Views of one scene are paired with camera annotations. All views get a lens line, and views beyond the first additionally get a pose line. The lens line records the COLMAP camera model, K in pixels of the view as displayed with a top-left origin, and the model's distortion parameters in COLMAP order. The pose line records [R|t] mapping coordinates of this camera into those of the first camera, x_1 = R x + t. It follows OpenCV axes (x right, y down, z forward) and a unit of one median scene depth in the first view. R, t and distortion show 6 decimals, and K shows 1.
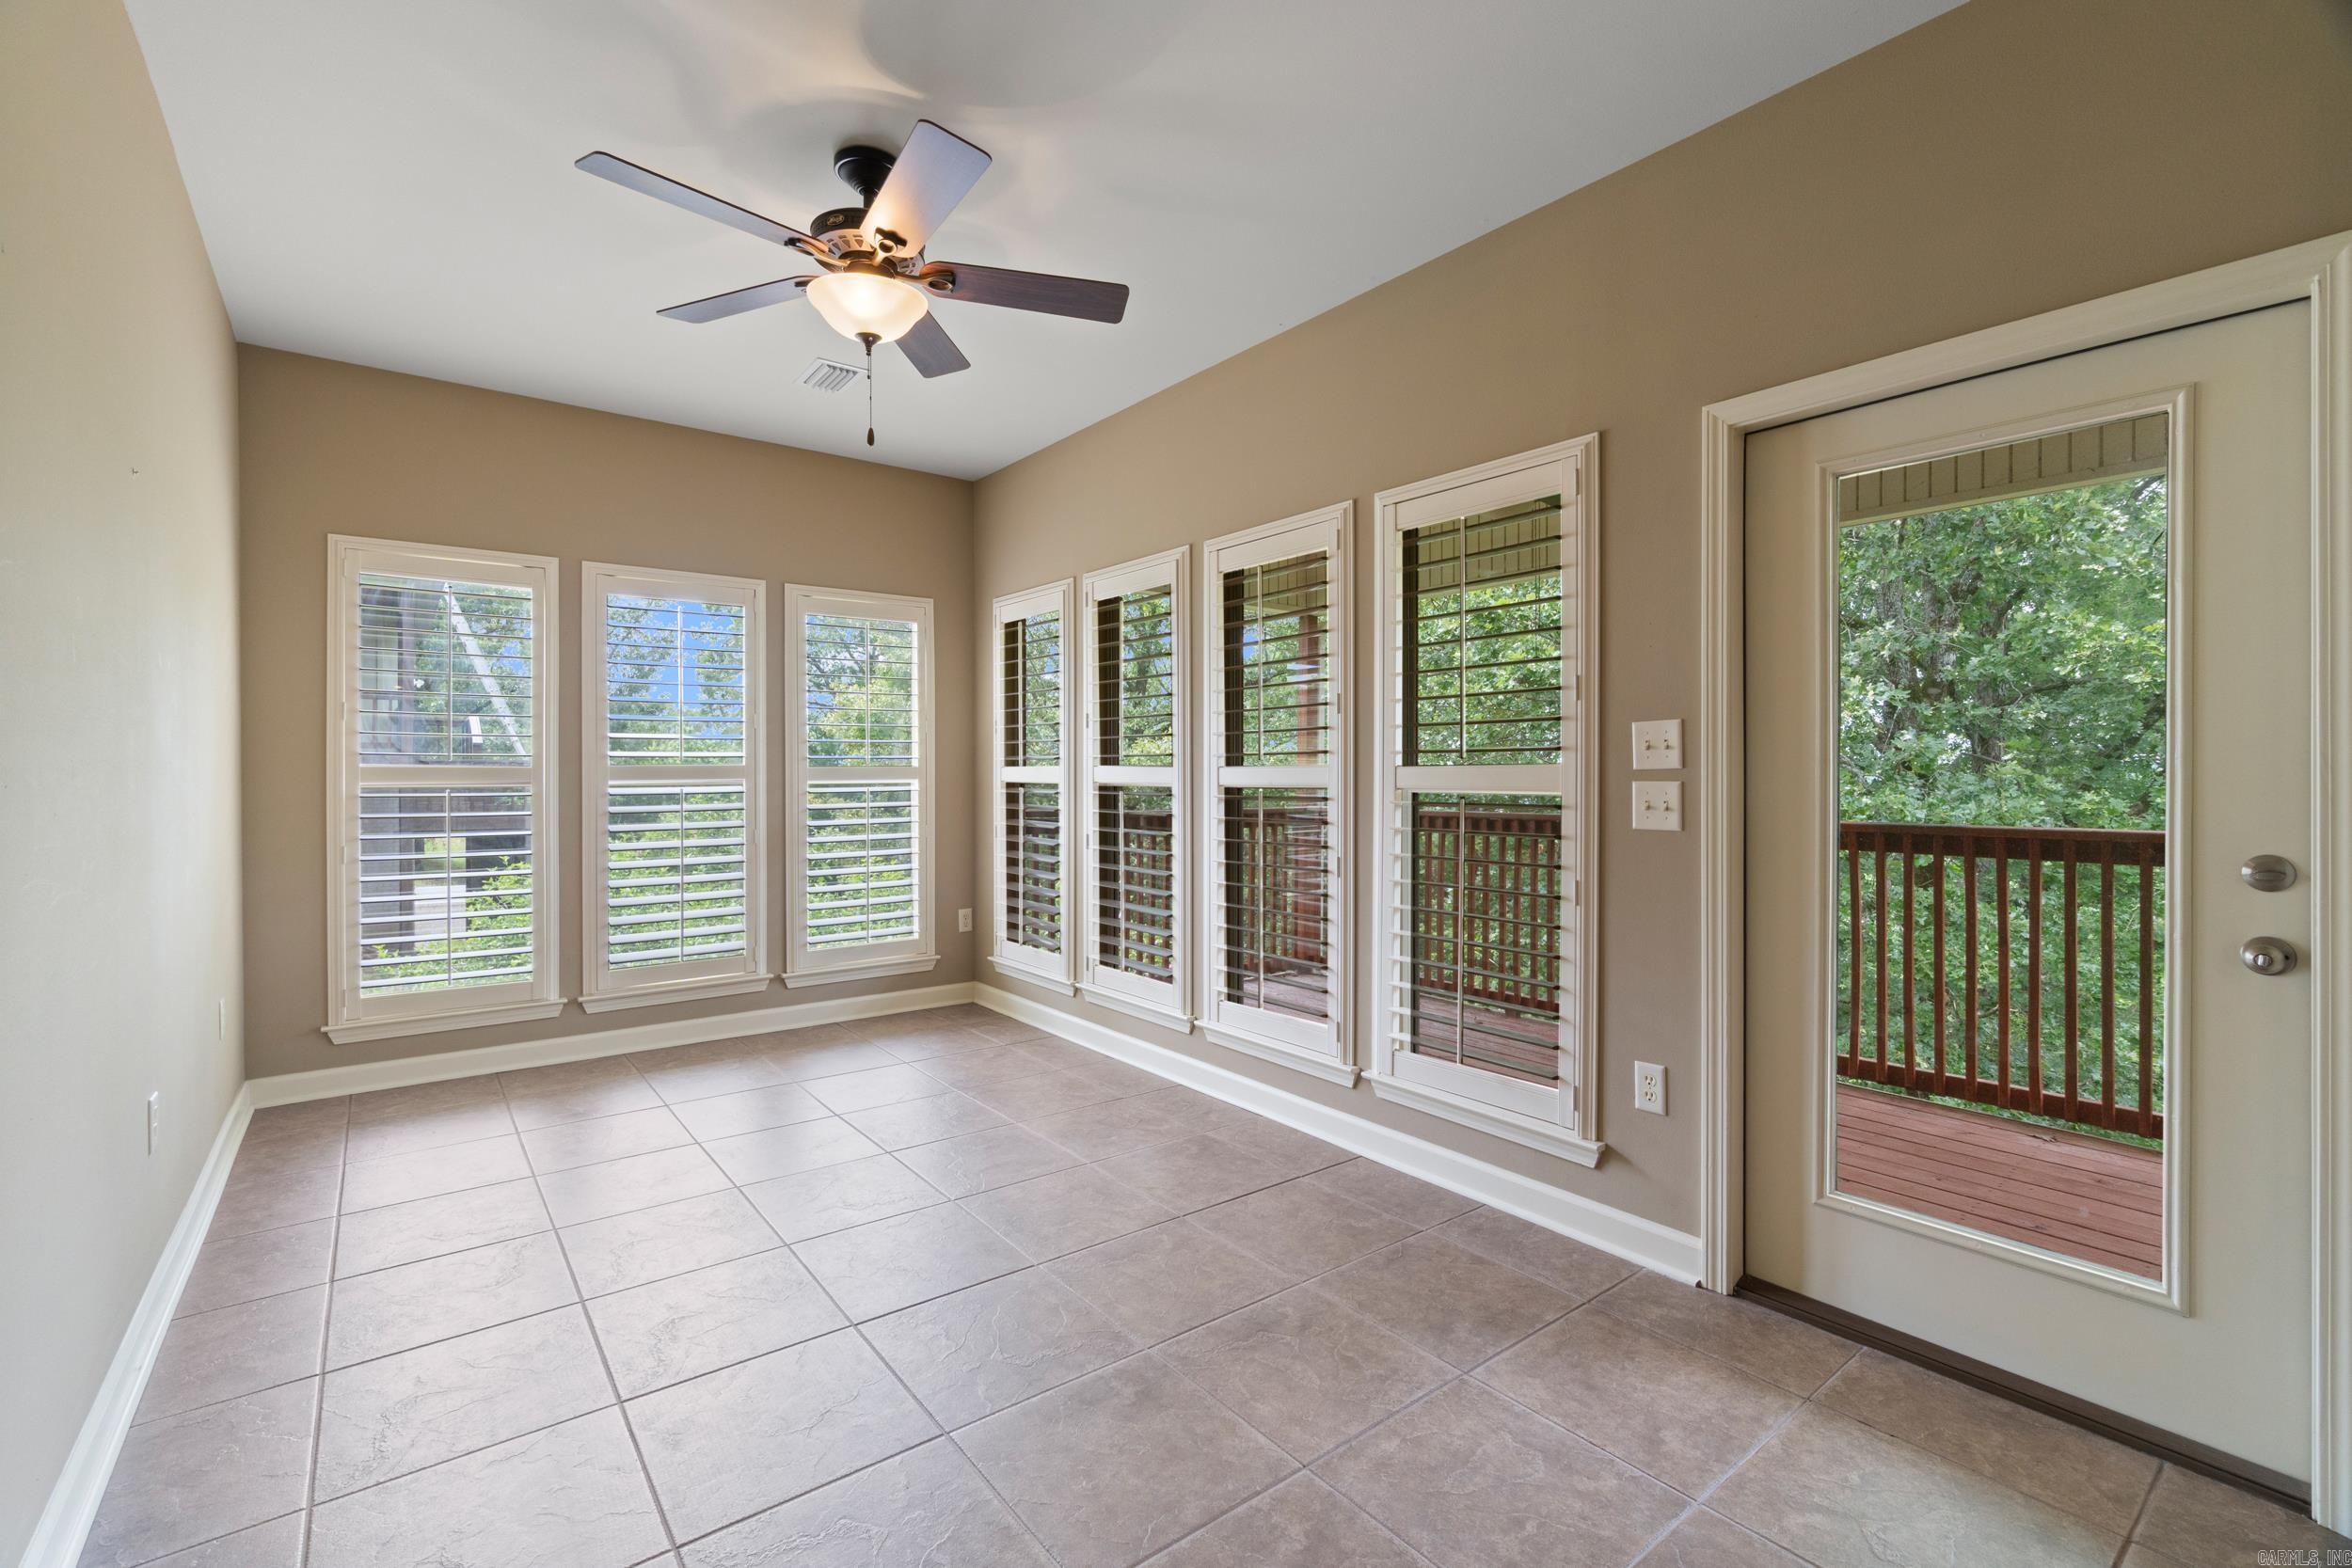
lens RADIAL K [[992.2, 0, 1142.3], [0, 992.2, 772.8], [0, 0, 1]] dist [-0.015511, -0.000083]
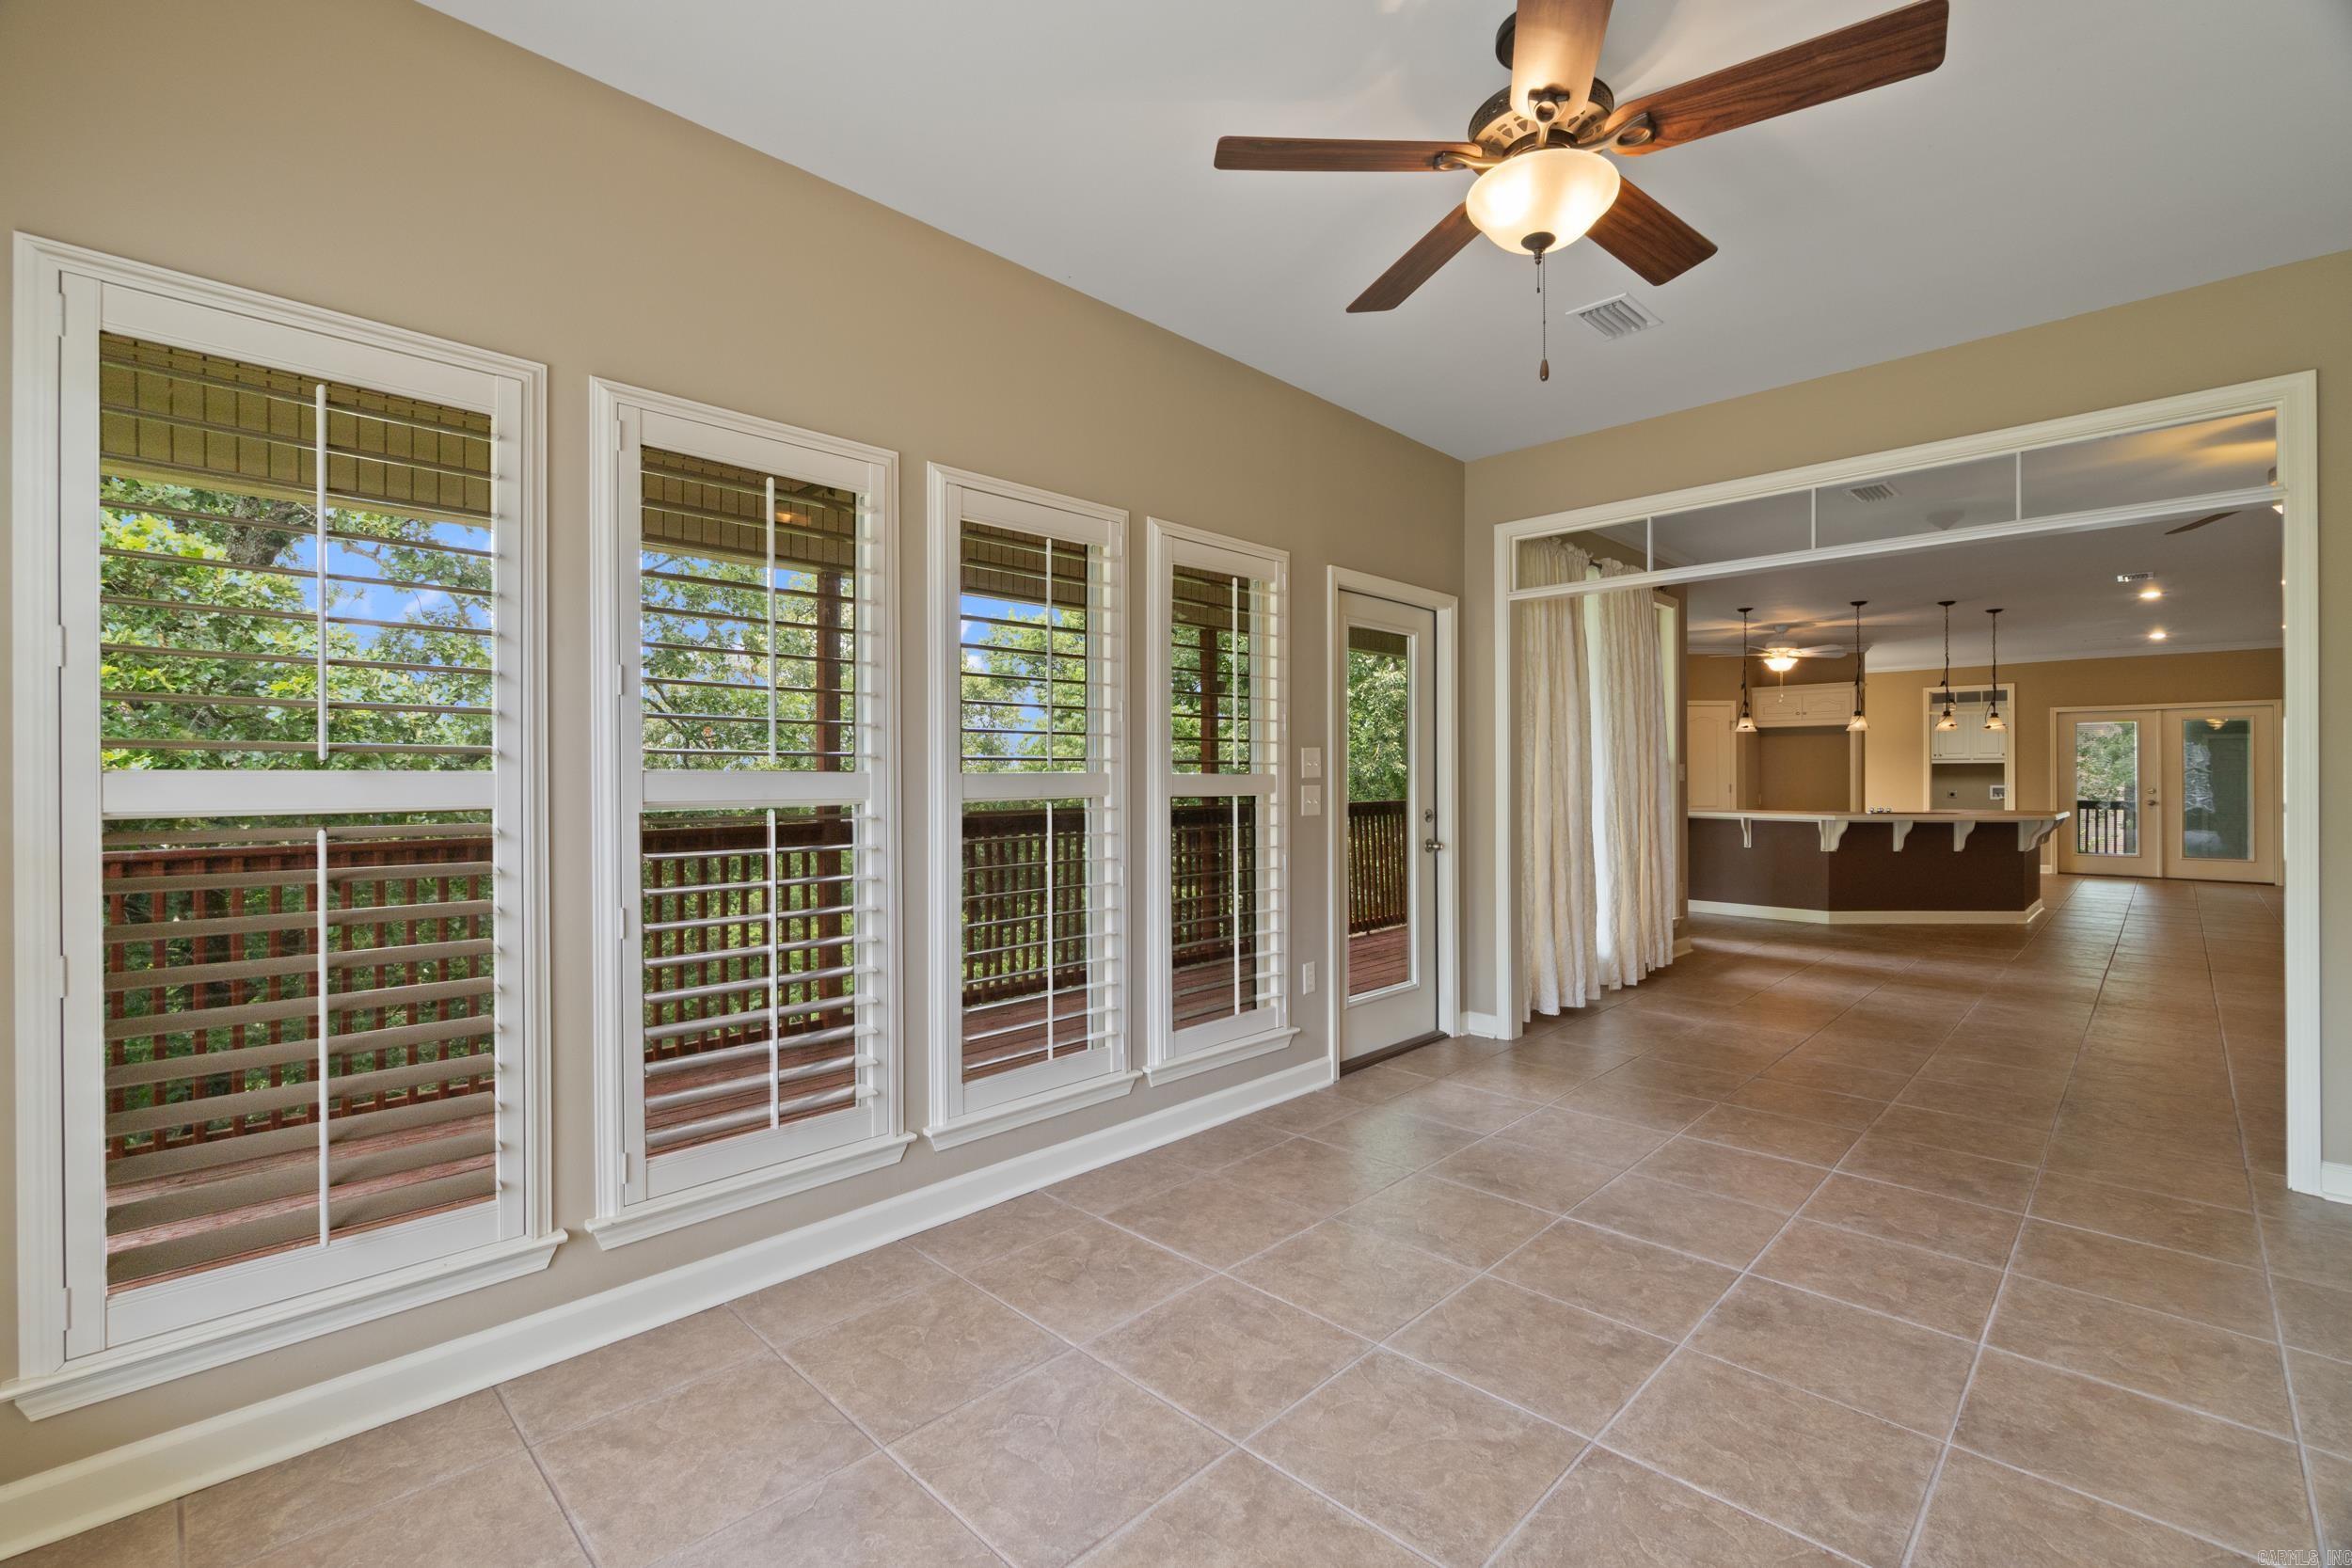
lens RADIAL K [[1024.3, 0, 1176.9], [0, 1024.3, 778.1], [0, 0, 1]] dist [0.002907, 0.000108]
pose [[-0.141265, -0.000277, 0.989972, -0.781621], [0.004463, 0.999990, 0.000917, -0.003210], [-0.989962, 0.004548, -0.141262, 1.039104]]
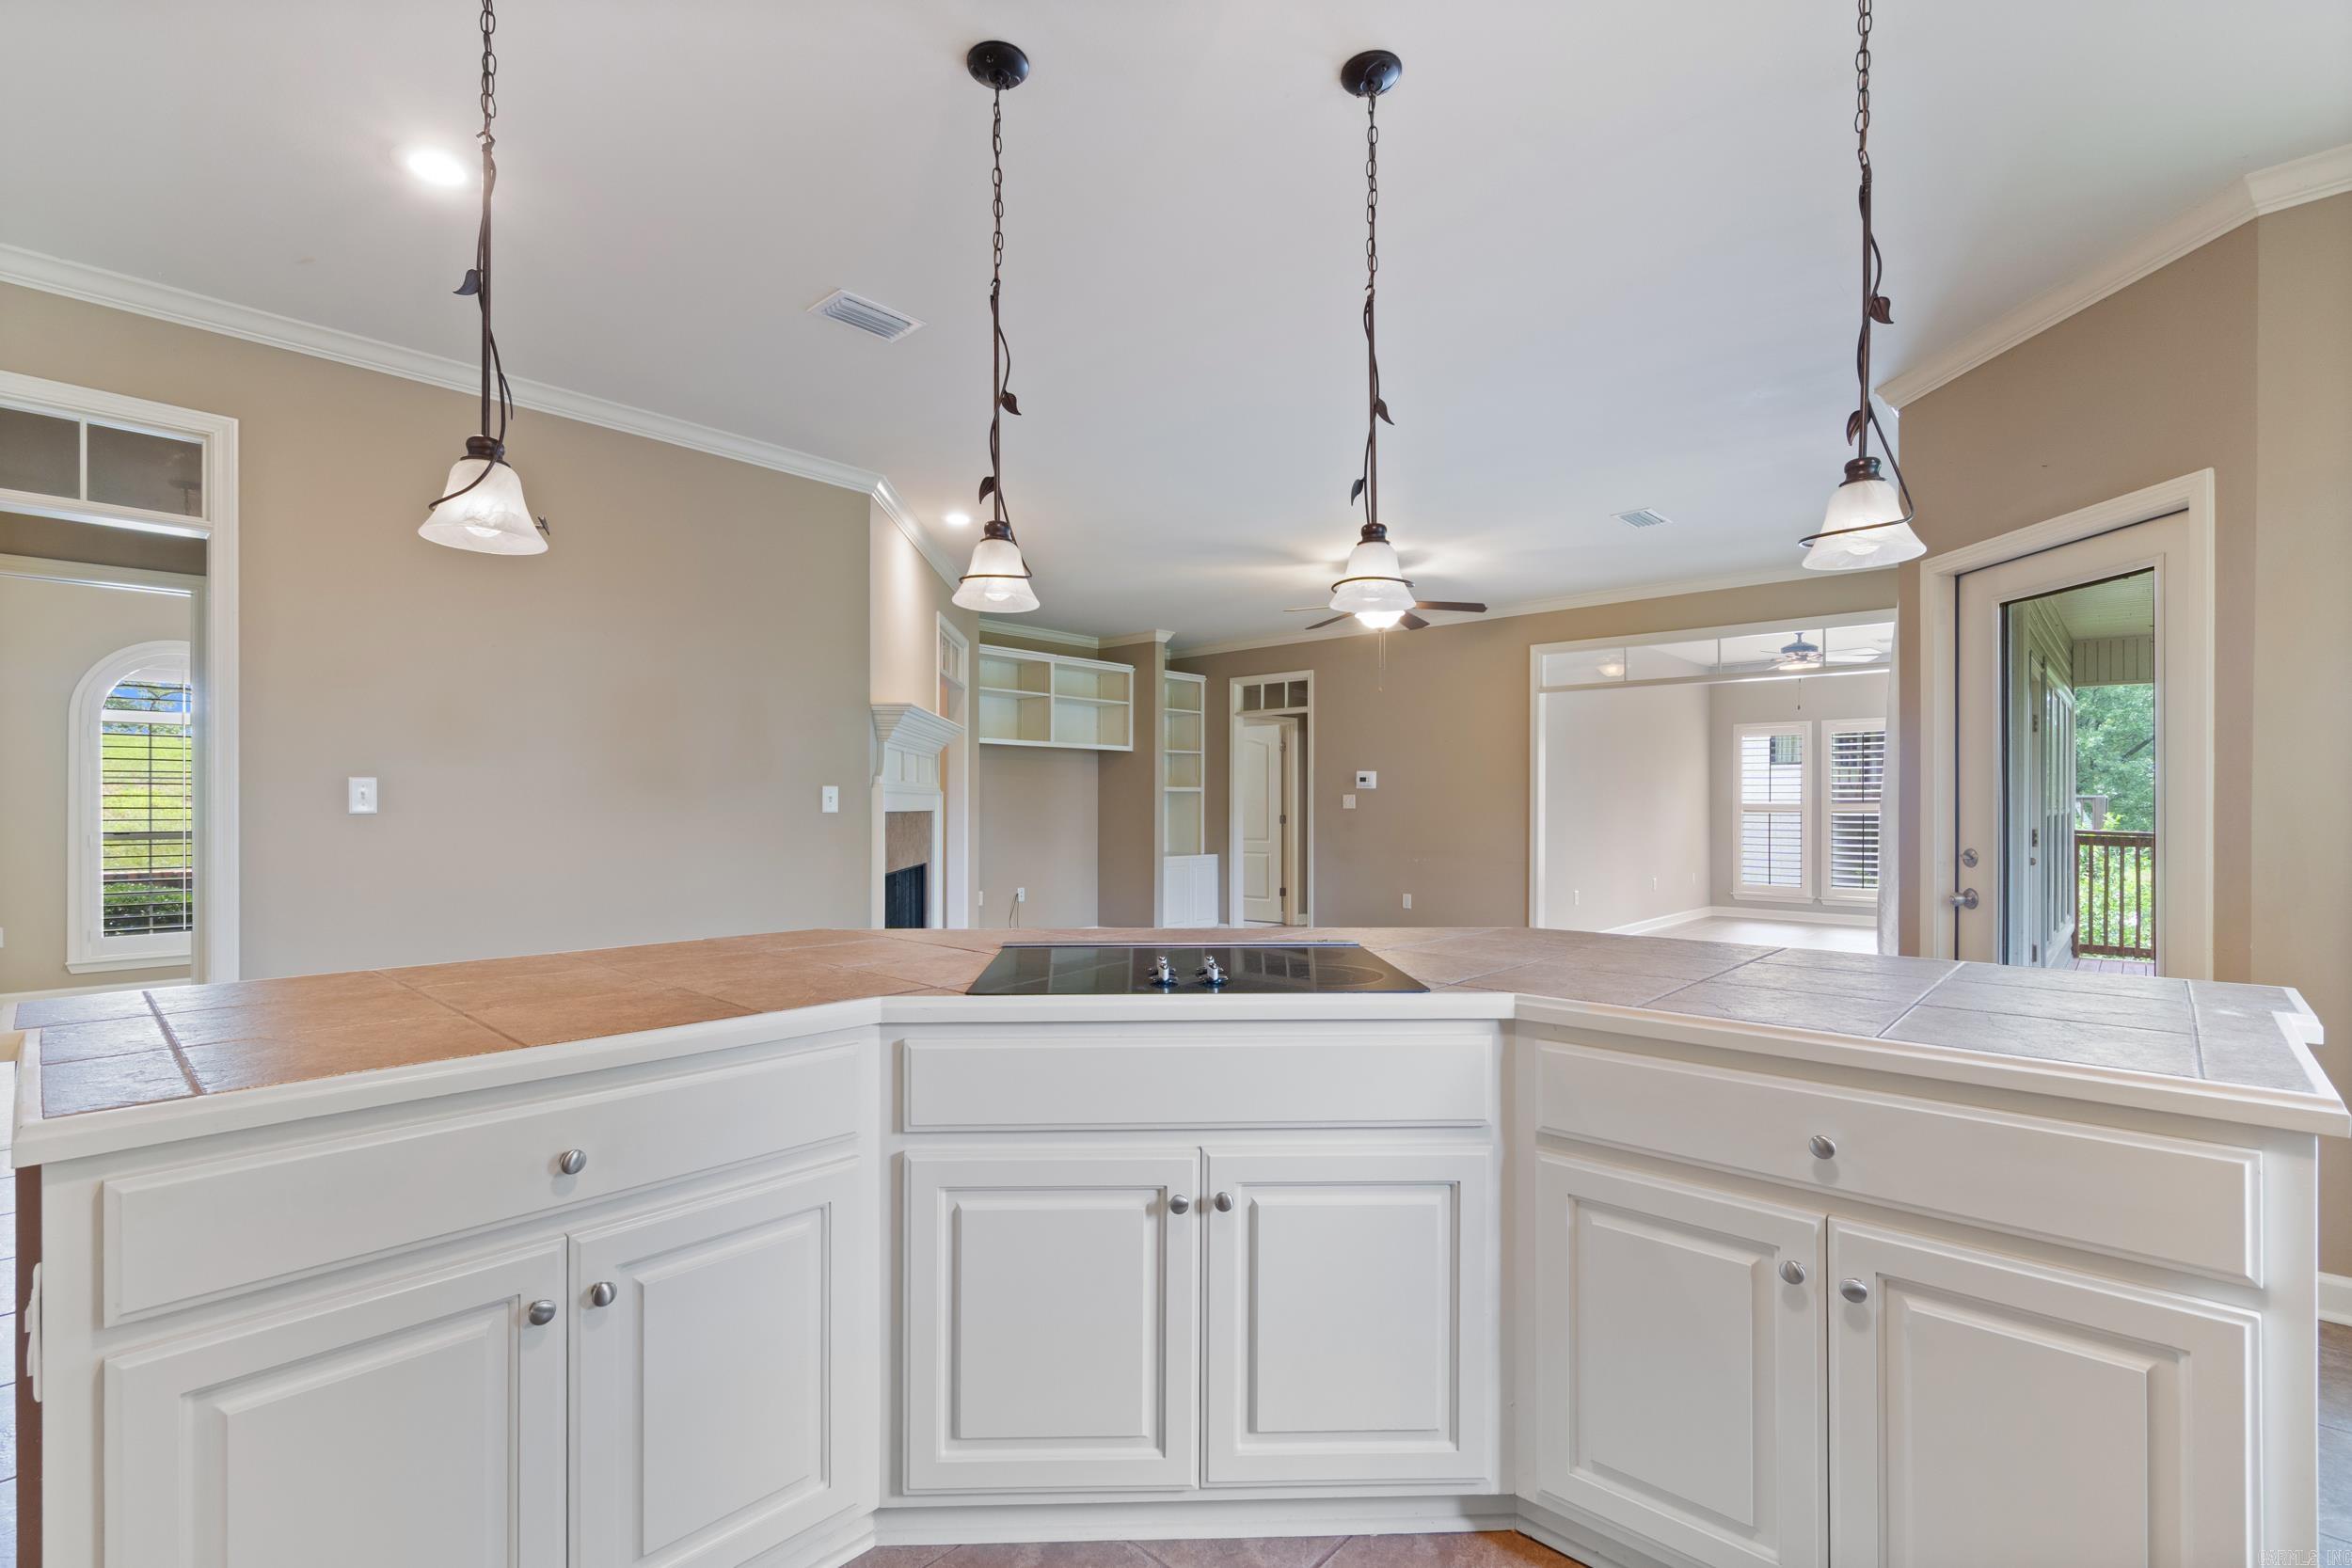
lens RADIAL K [[1059.8, 0, 1161.7], [0, 1059.8, 802.8], [0, 0, 1]] dist [0.003034, 0.000380]
pose [[0.169264, 0.001253, -0.985570, 2.090813], [-0.005250, 0.999986, 0.000370, -0.000555], [0.985557, 0.005112, 0.169268, -1.269764]]
